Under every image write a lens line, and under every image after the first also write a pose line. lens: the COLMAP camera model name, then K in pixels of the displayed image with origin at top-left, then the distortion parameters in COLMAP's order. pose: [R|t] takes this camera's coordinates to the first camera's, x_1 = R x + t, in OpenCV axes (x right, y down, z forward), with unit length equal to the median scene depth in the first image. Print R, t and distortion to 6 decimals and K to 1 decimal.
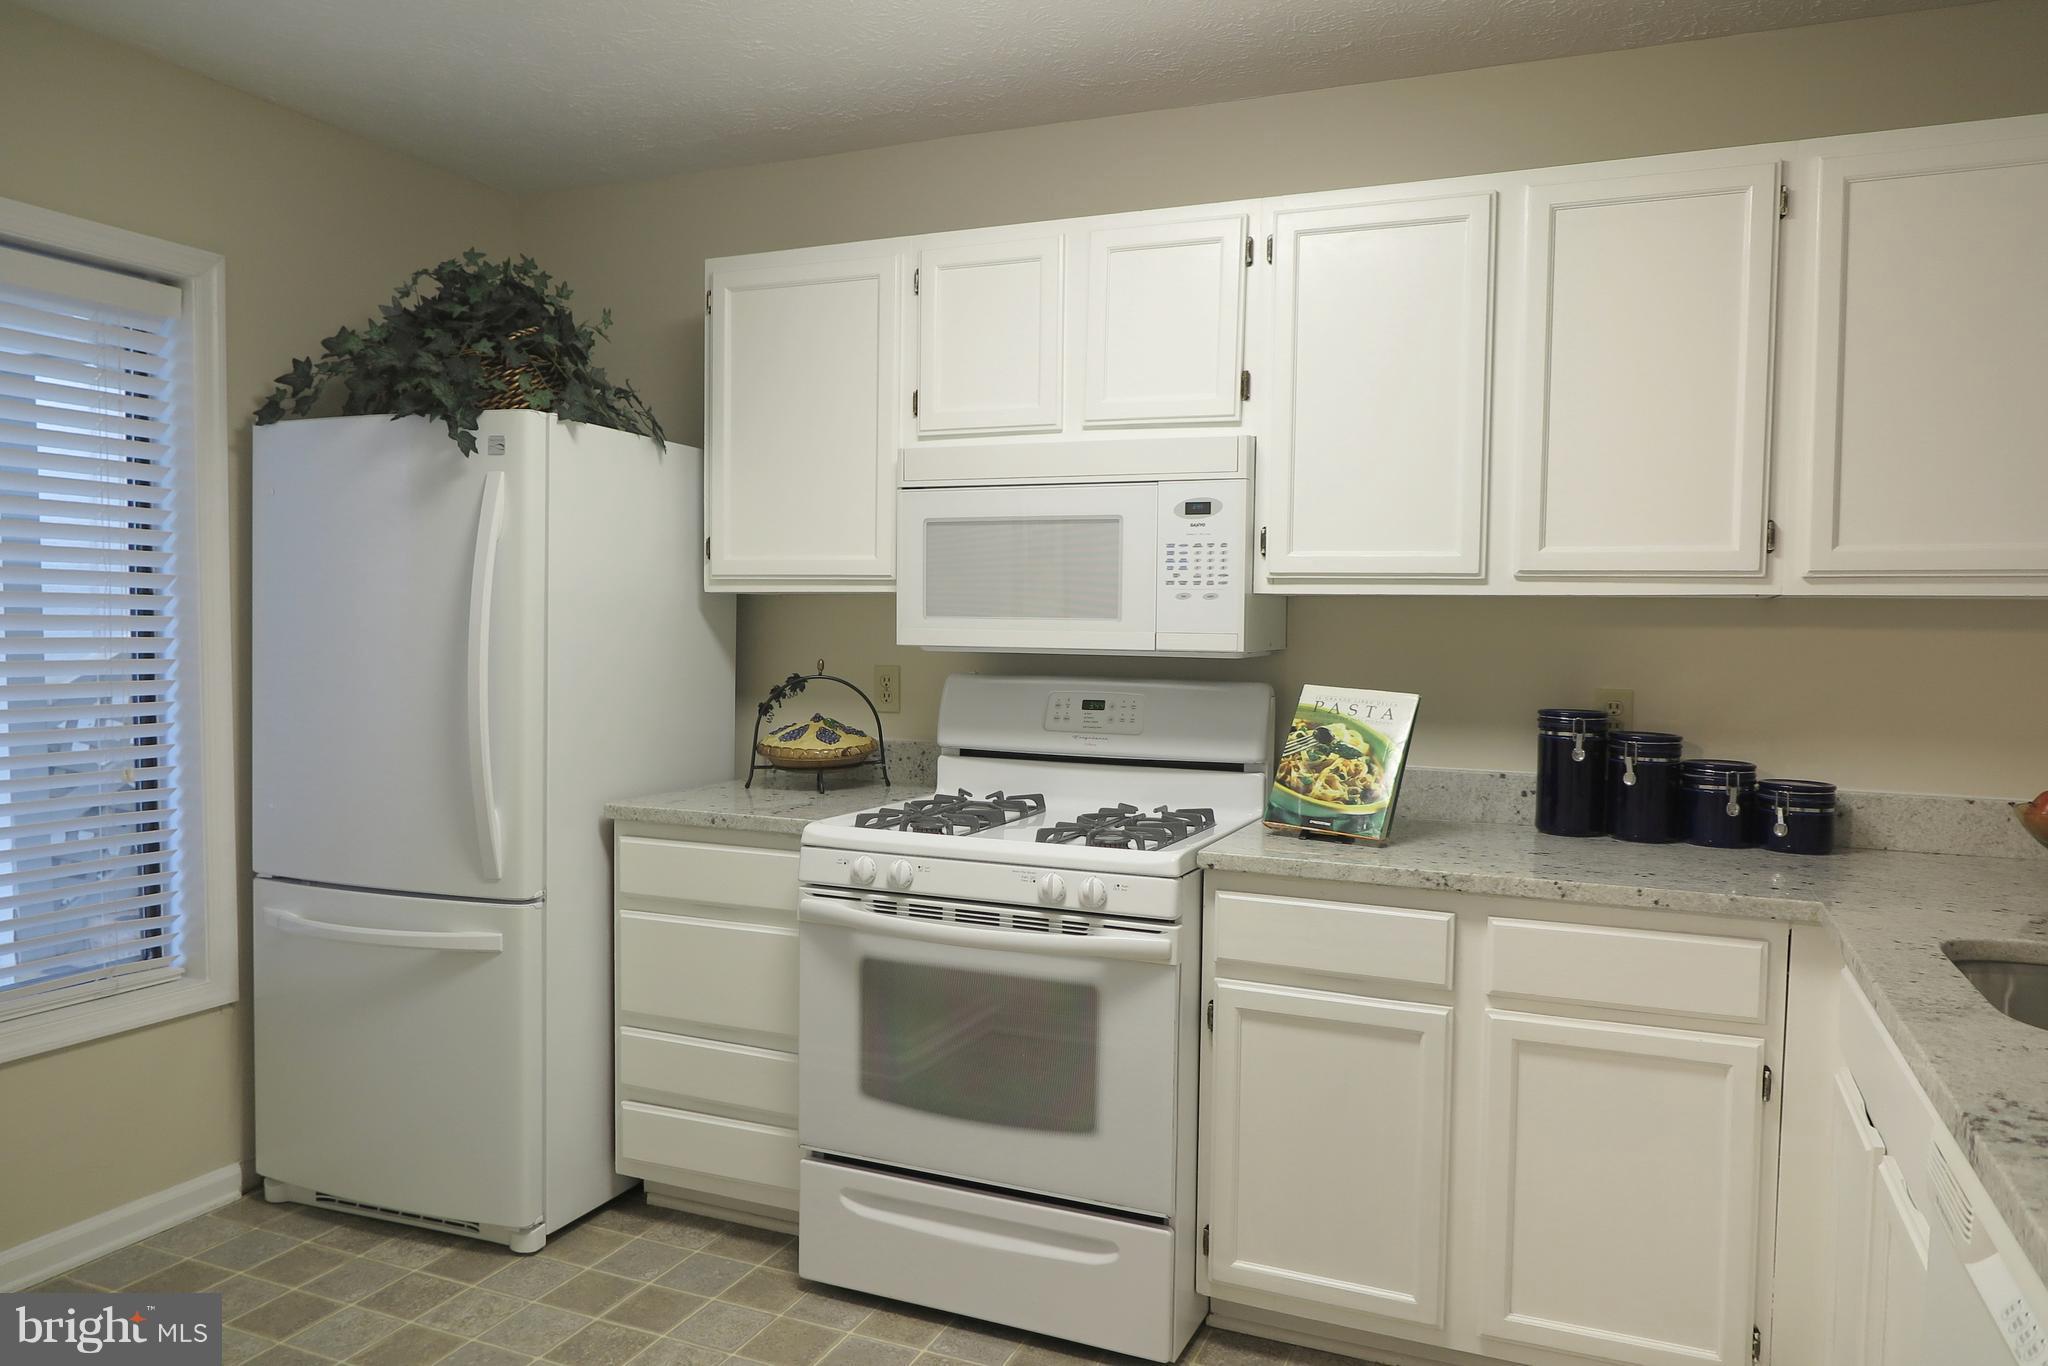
lens RADIAL K [[1408.0, 0, 1027.1], [0, 1408.0, 678.5], [0, 0, 1]] dist [-0.013085, 0.011593]
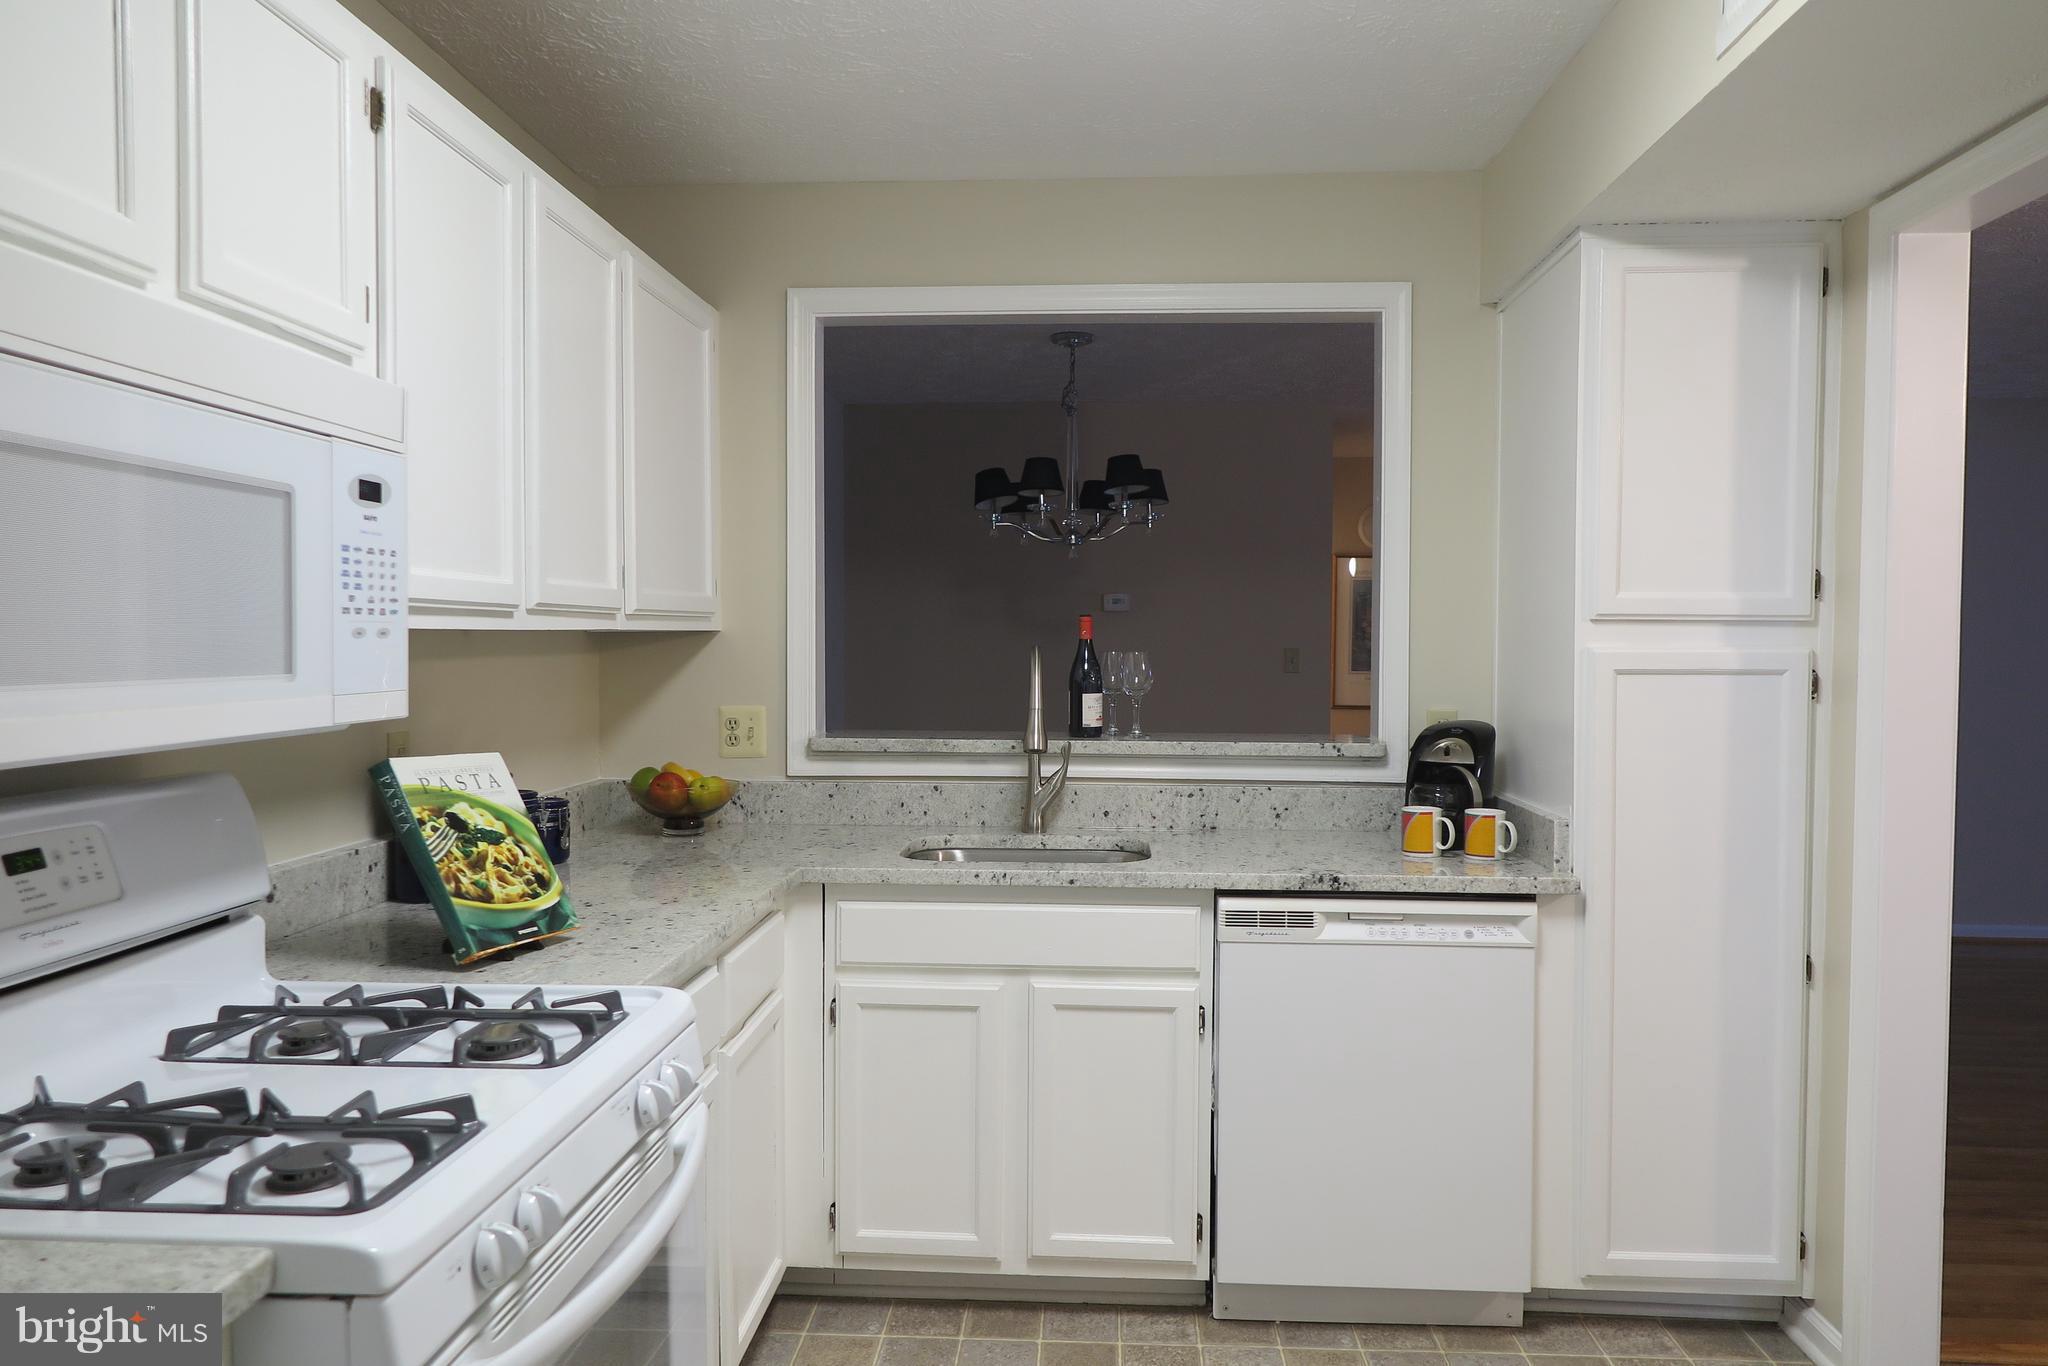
lens RADIAL K [[1408.0, 0, 1018.7], [0, 1408.0, 679.2], [0, 0, 1]] dist [-0.013085, 0.011593]
pose [[-0.330855, -0.042059, 0.942744, -0.559722], [0.034924, 0.997776, 0.056771, -0.063592], [-0.943035, 0.051708, -0.328650, 0.938957]]
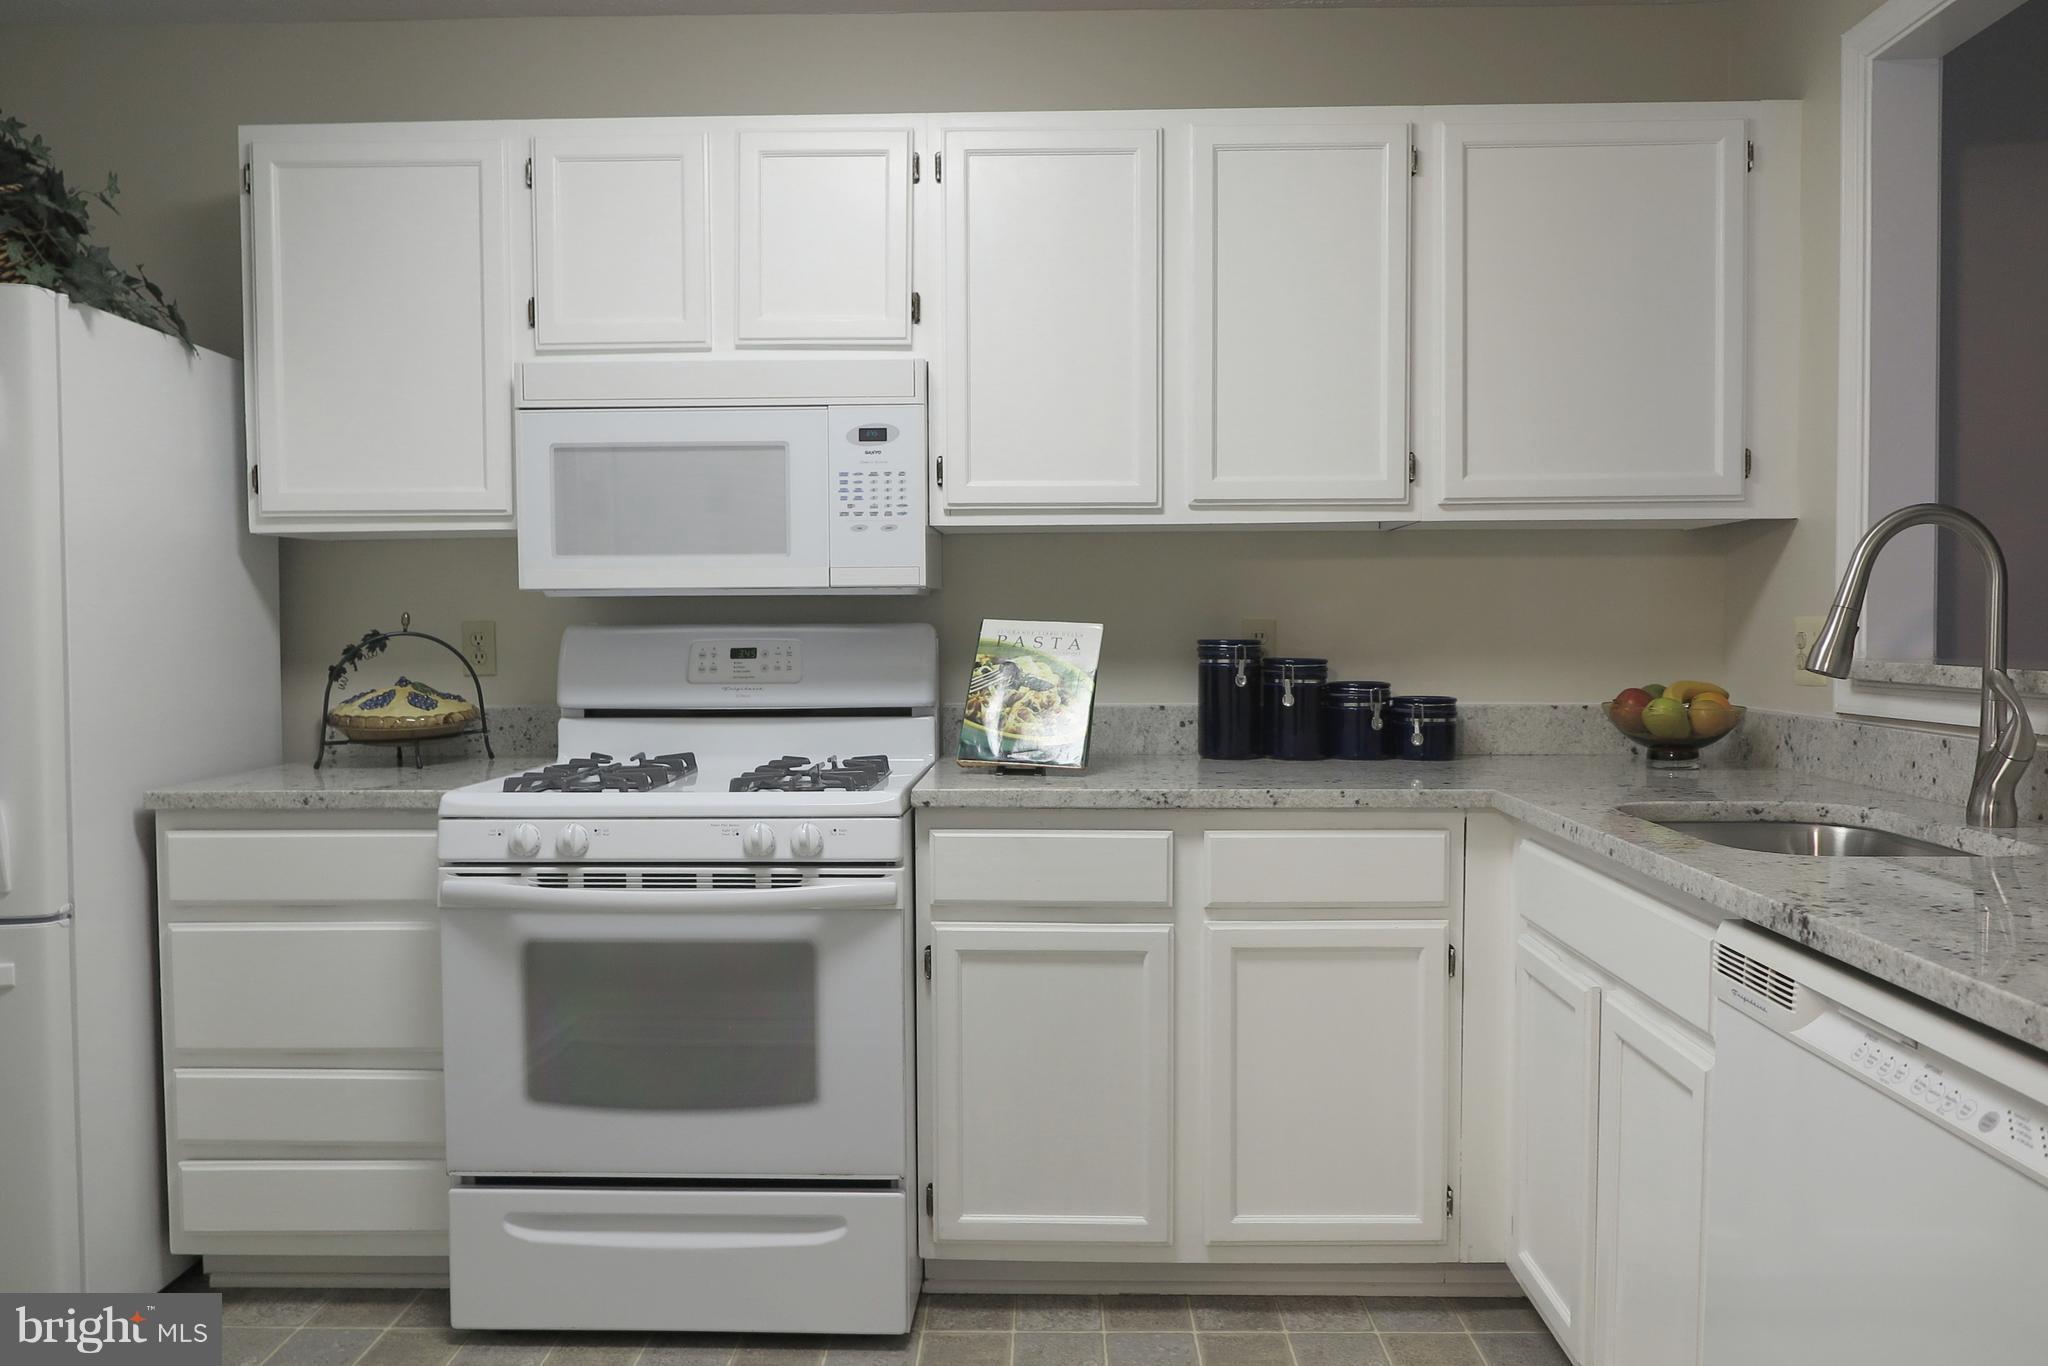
lens RADIAL K [[1486.0, 0, 1022.6], [0, 1486.0, 677.1], [0, 0, 1]] dist [-0.010414, 0.012703]
pose [[0.928750, -0.032354, 0.369292, -0.158814], [0.033592, 0.999431, 0.003078, 0.041933], [-0.369181, 0.009546, 0.929308, 0.037900]]
